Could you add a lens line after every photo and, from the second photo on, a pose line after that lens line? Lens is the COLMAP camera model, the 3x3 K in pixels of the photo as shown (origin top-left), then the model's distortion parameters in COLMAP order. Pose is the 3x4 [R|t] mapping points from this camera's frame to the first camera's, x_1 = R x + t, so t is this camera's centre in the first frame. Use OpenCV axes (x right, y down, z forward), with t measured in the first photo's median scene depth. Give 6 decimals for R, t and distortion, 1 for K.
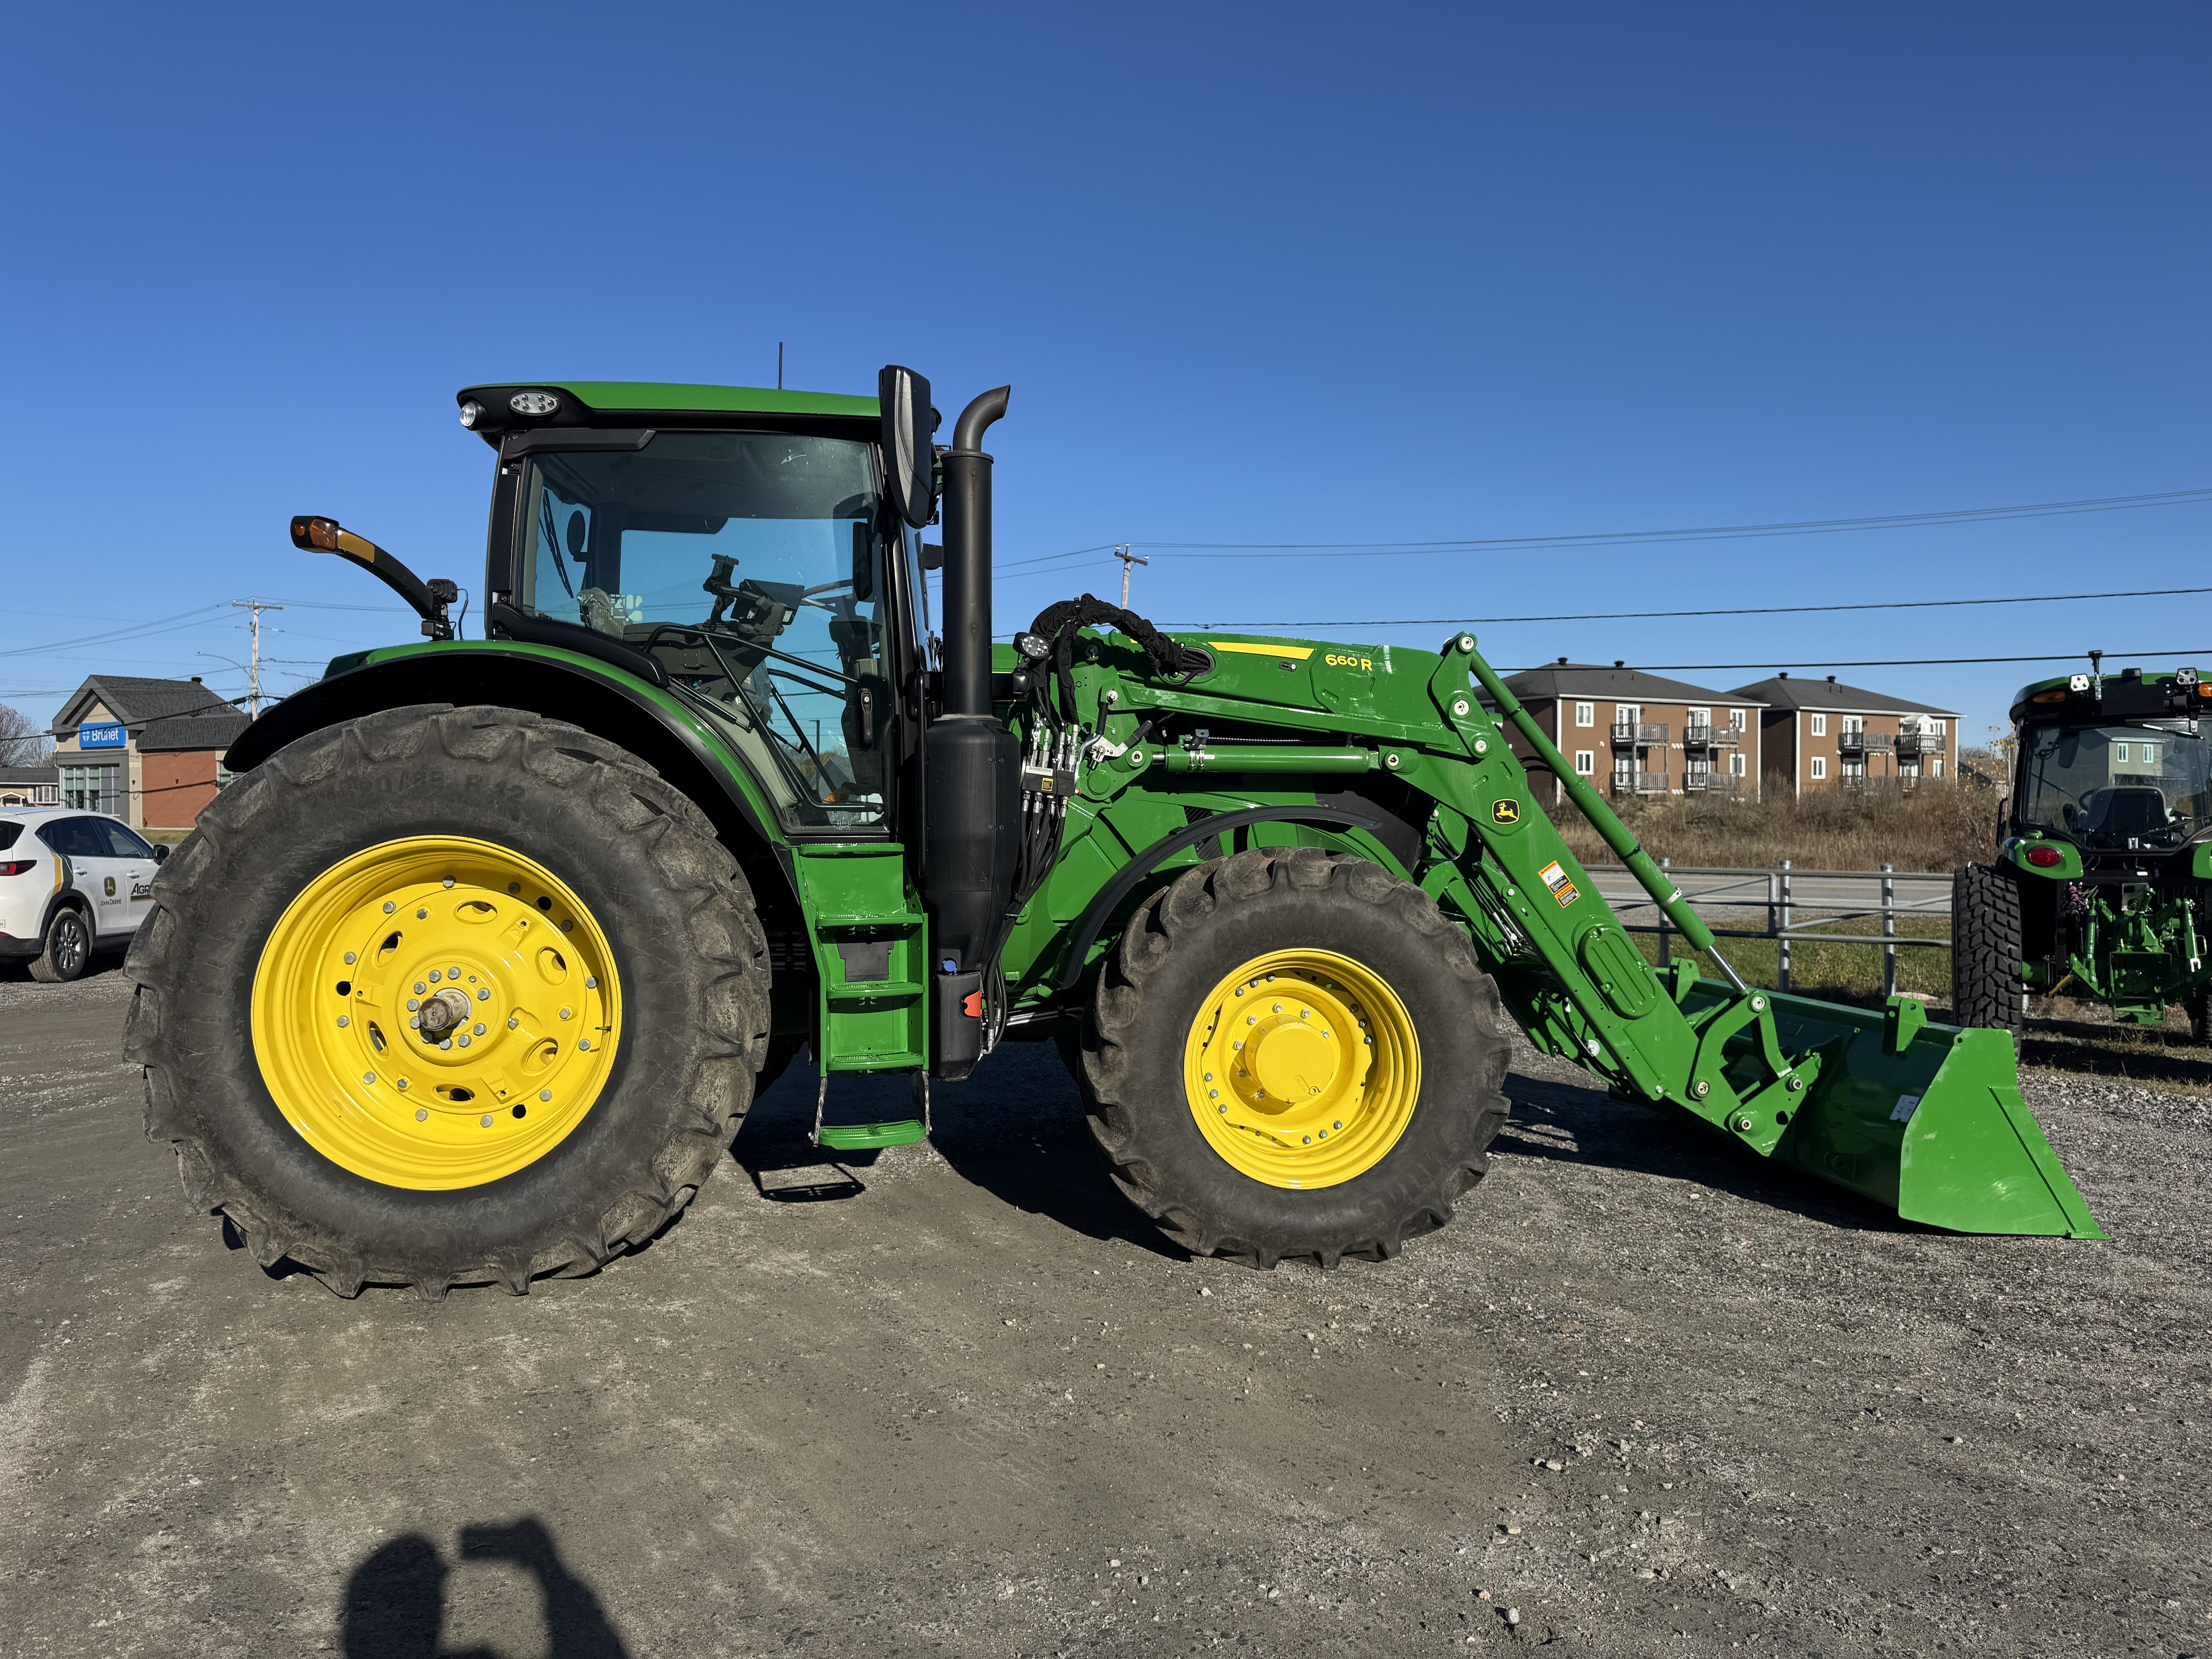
lens RADIAL K [[1567.1, 0, 1099.1], [0, 1567.1, 818.9], [0, 0, 1]] dist [0.031906, -0.032277]
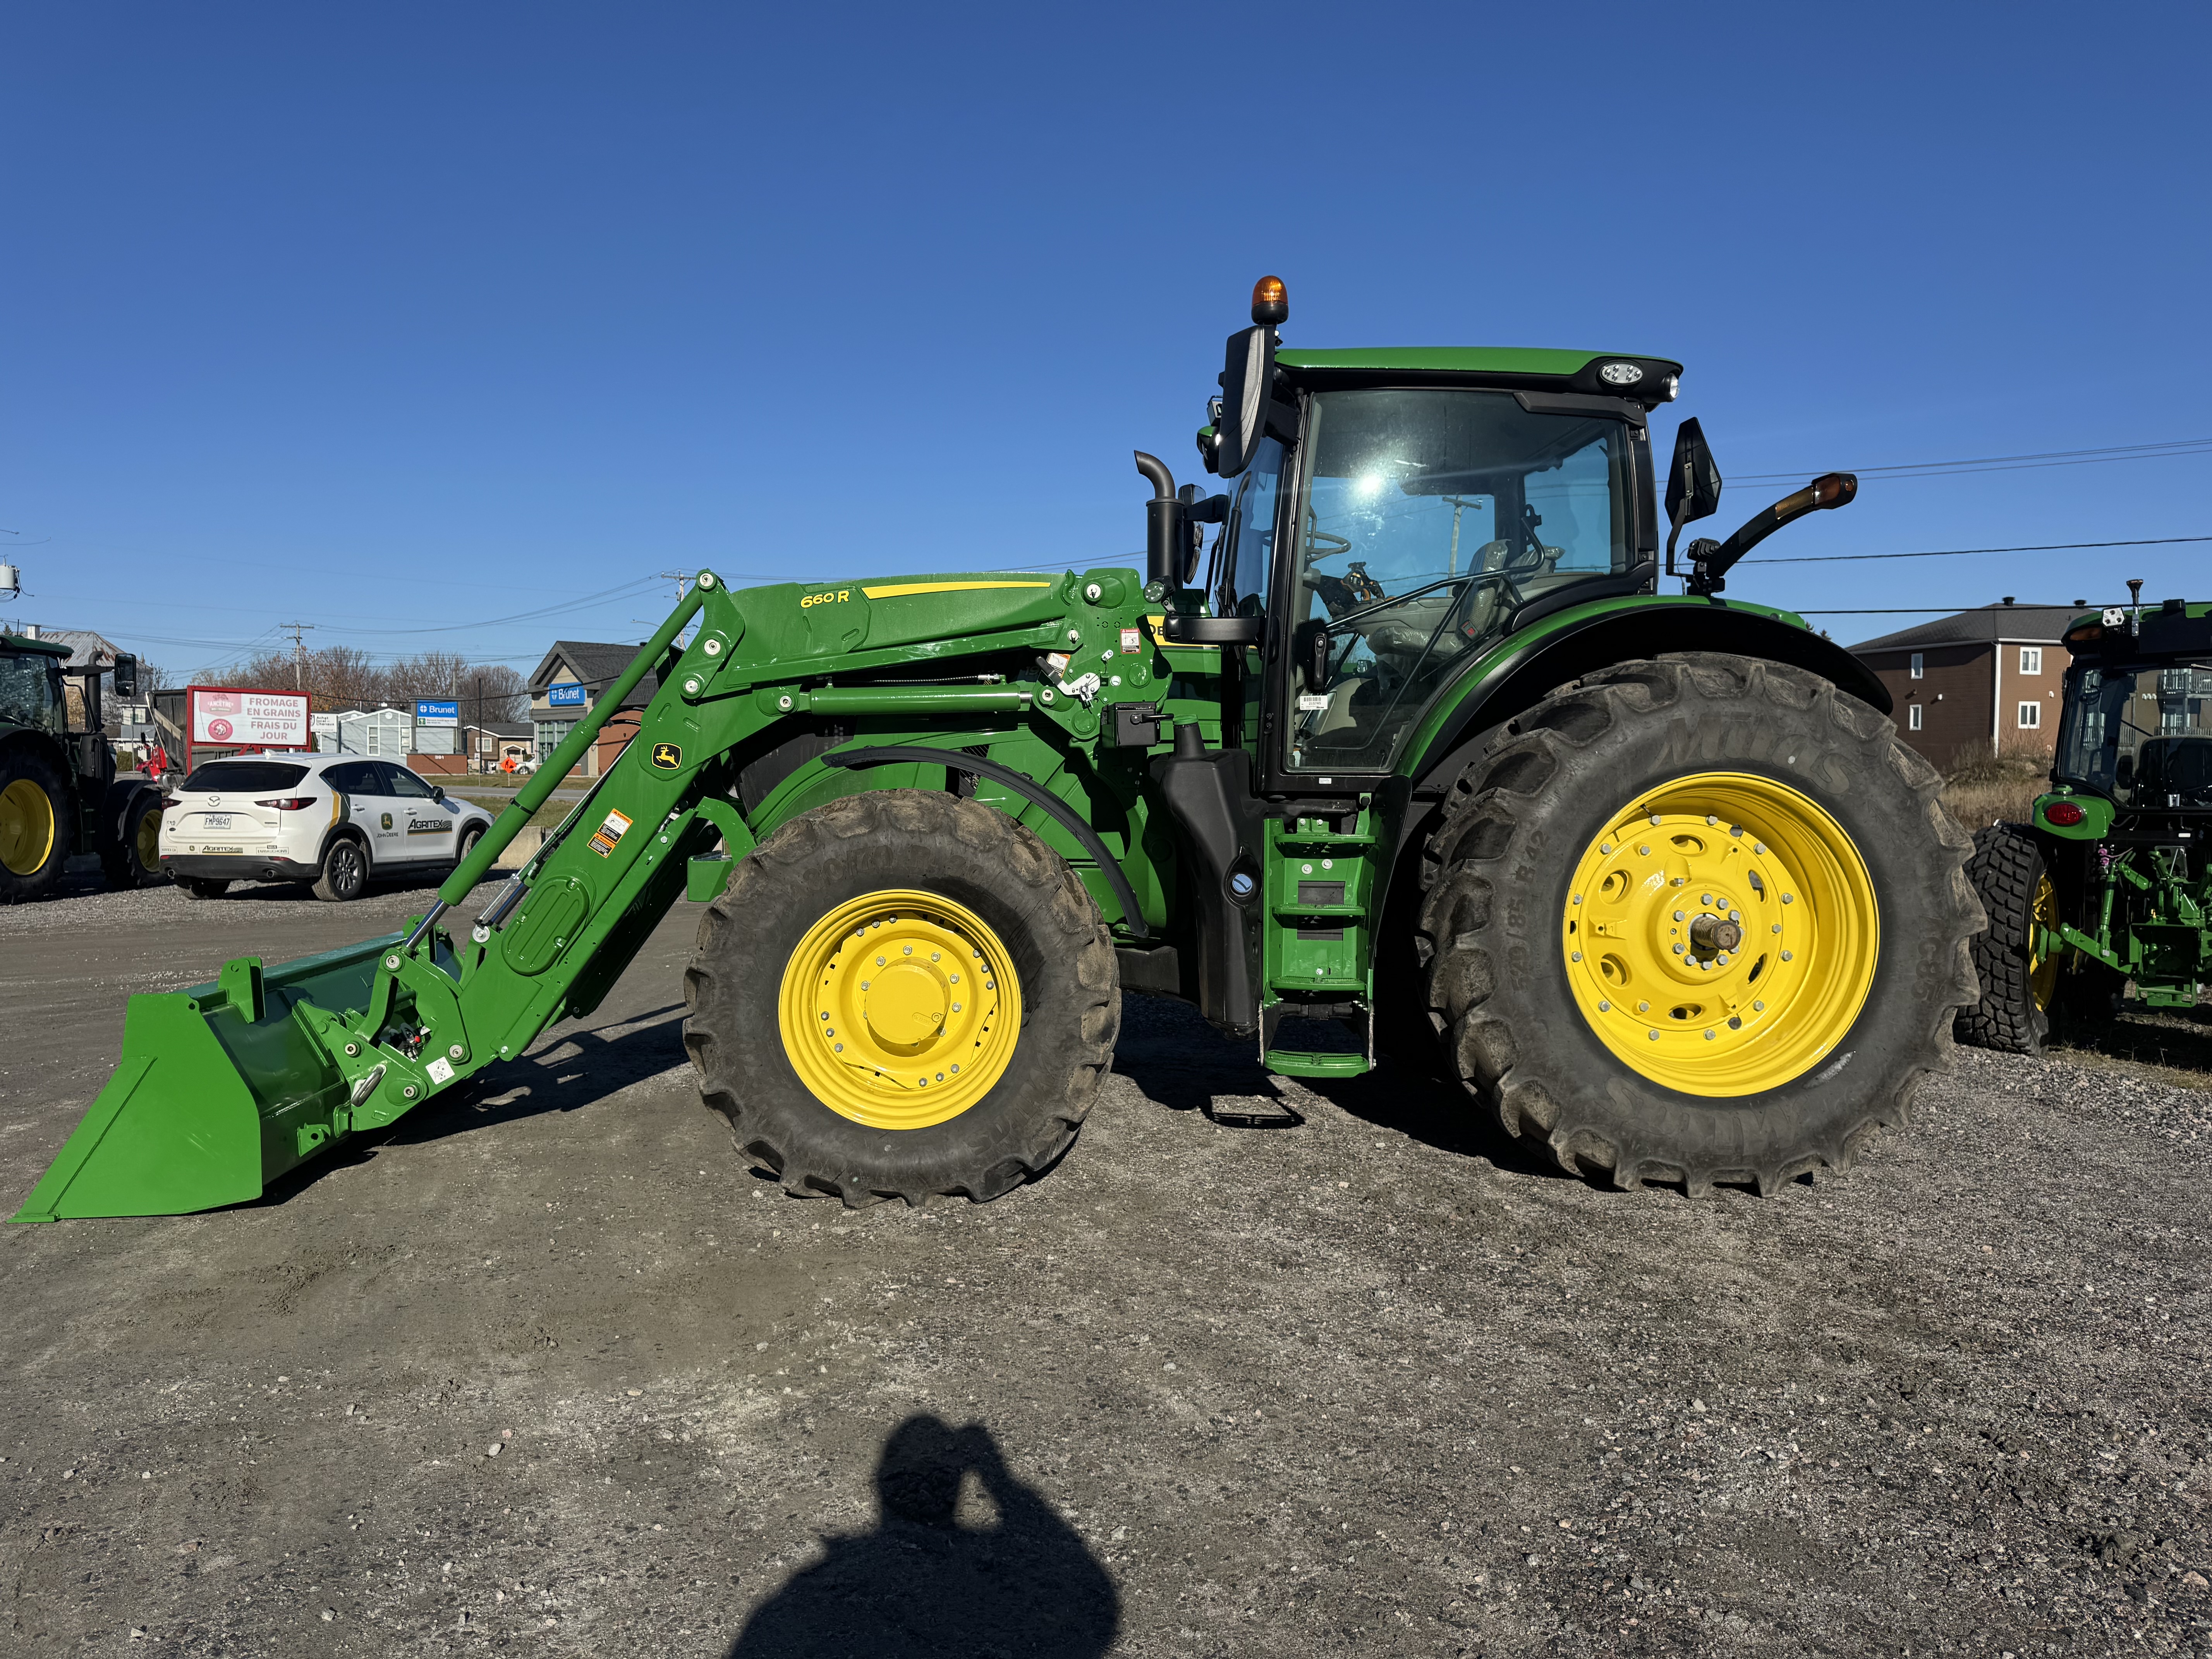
lens RADIAL K [[1567.1, 0, 1111.4], [0, 1567.1, 828.4], [0, 0, 1]] dist [0.031906, -0.032277]
pose [[0.967878, 0.015969, -0.250911, 0.201327], [-0.007276, 0.999342, 0.035535, 0.002726], [0.251313, -0.032568, 0.967358, 0.005082]]
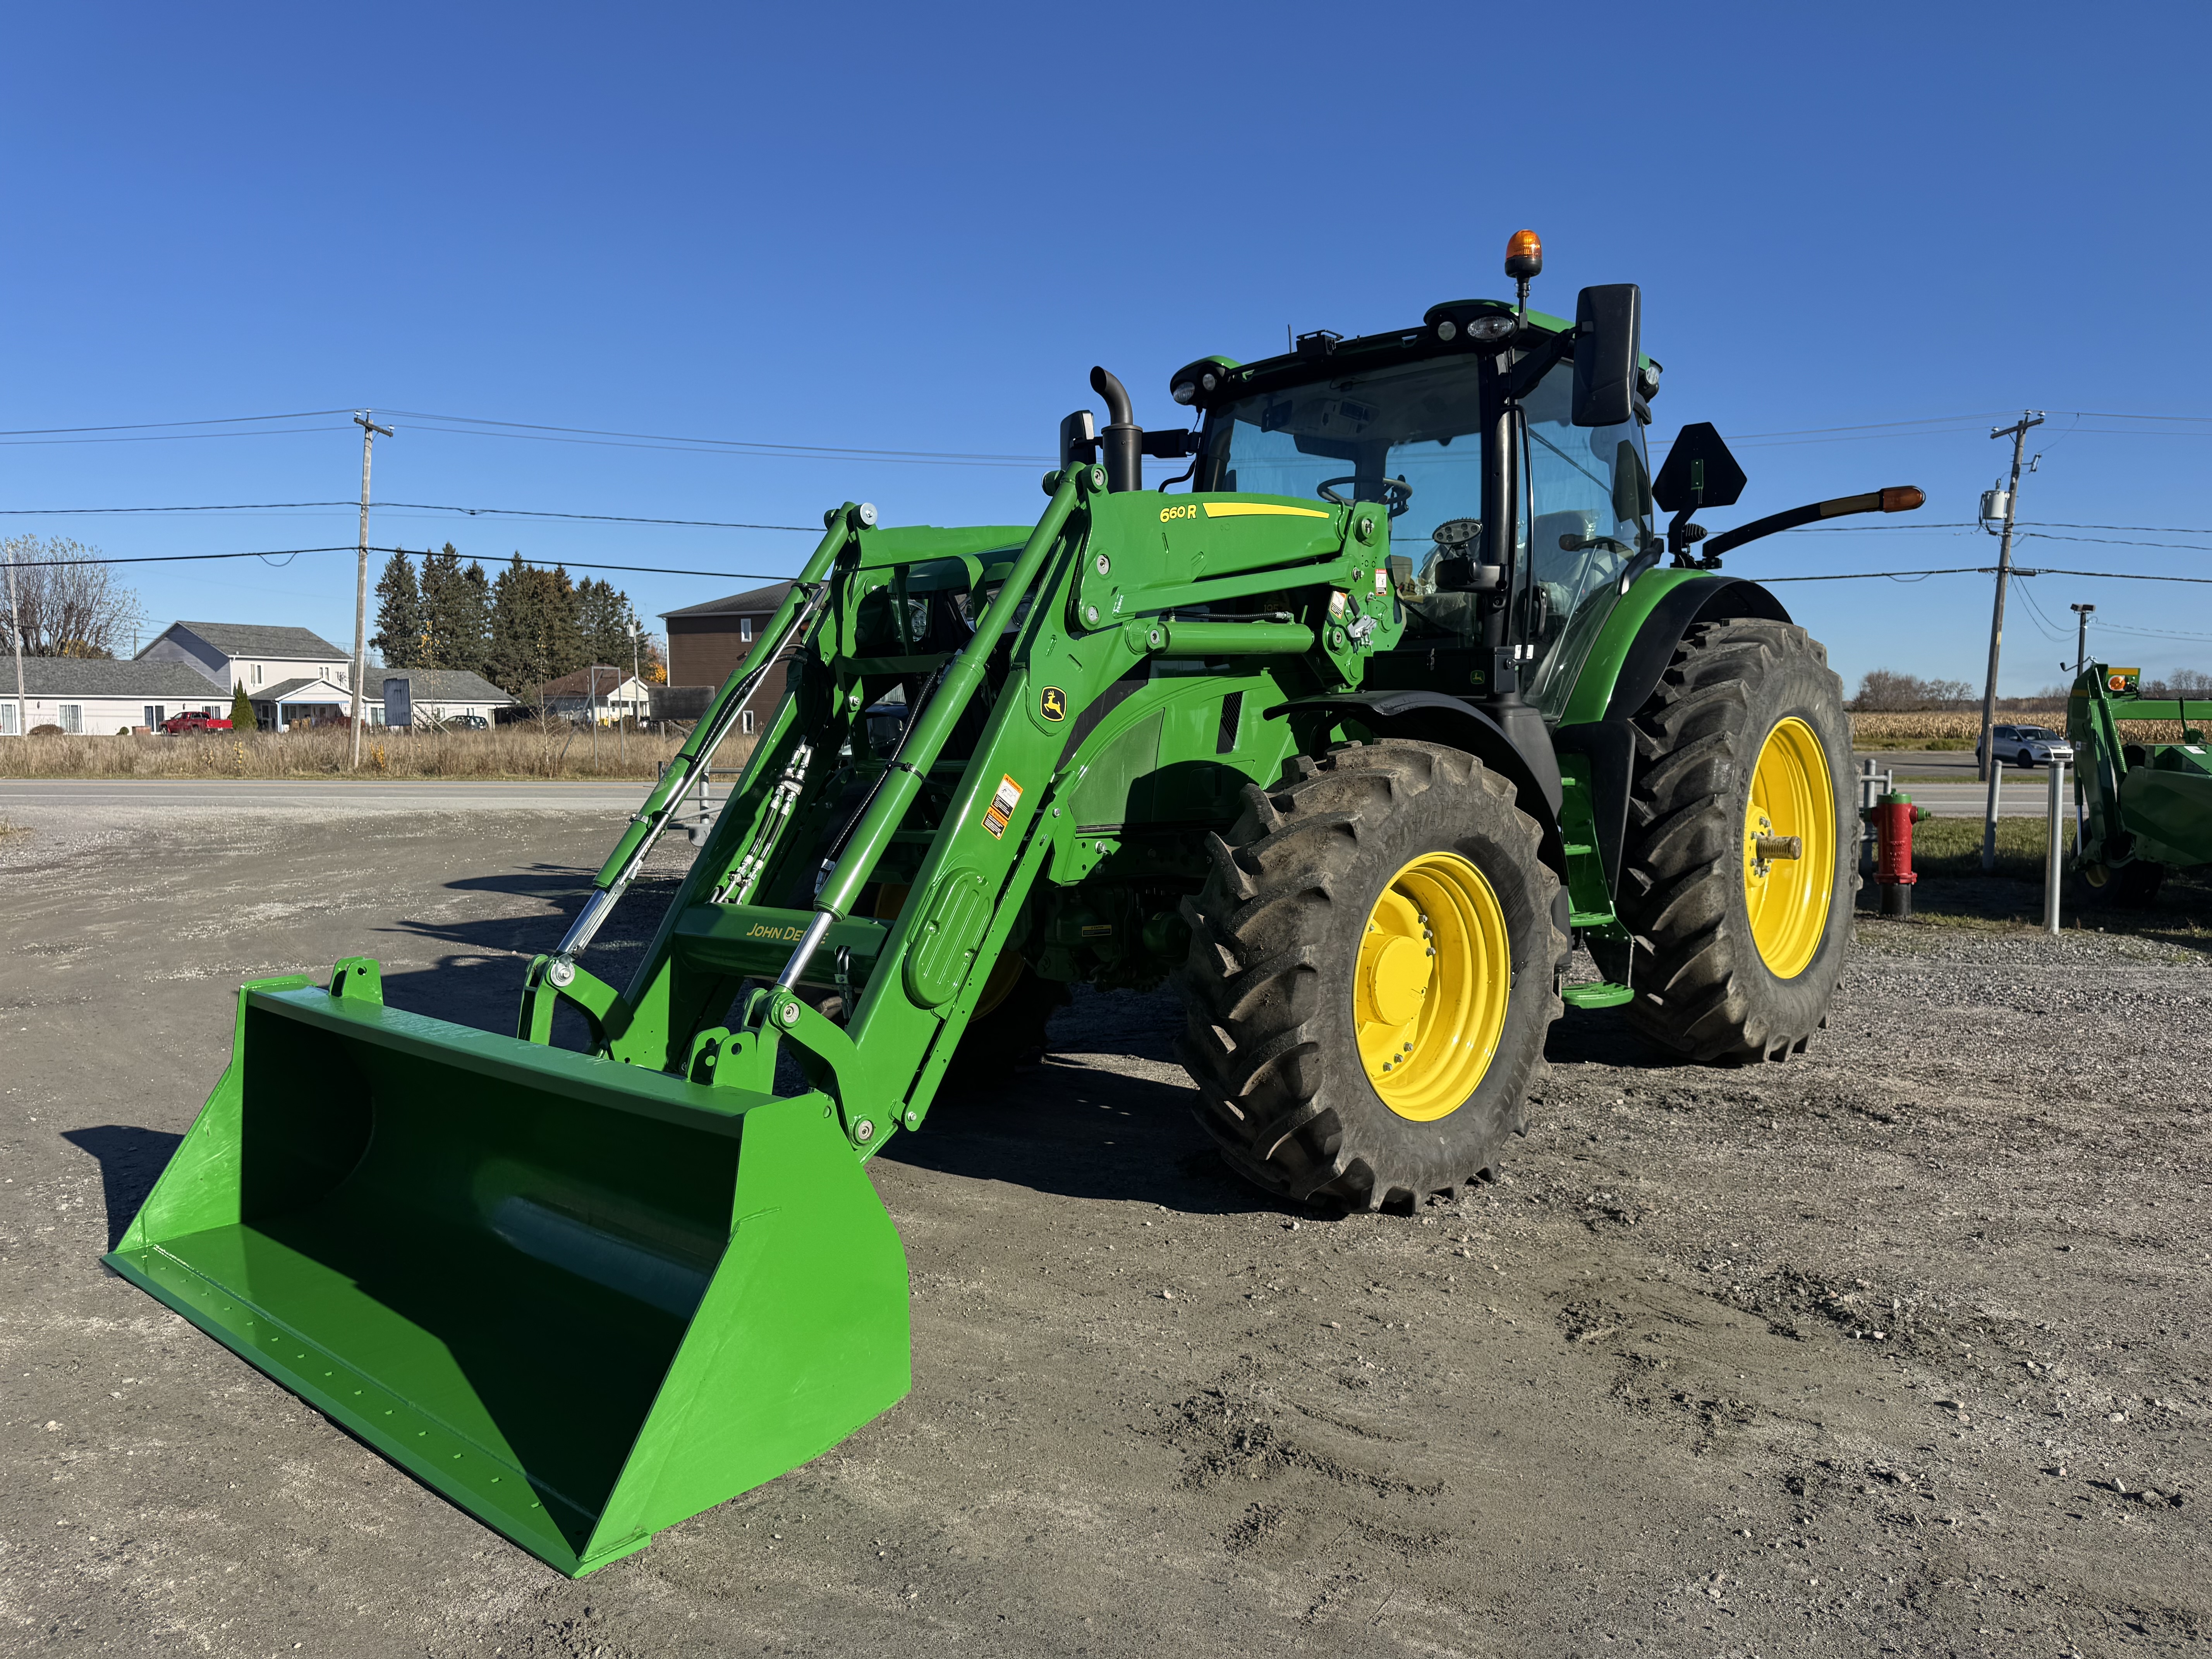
lens RADIAL K [[1567.1, 0, 1101.2], [0, 1567.1, 836.6], [0, 0, 1]] dist [0.031906, -0.032277]
pose [[0.878481, -0.034879, 0.476503, -0.160950], [0.002440, 0.997646, 0.068527, 0.004365], [-0.477772, -0.059037, 0.876498, 0.093635]]
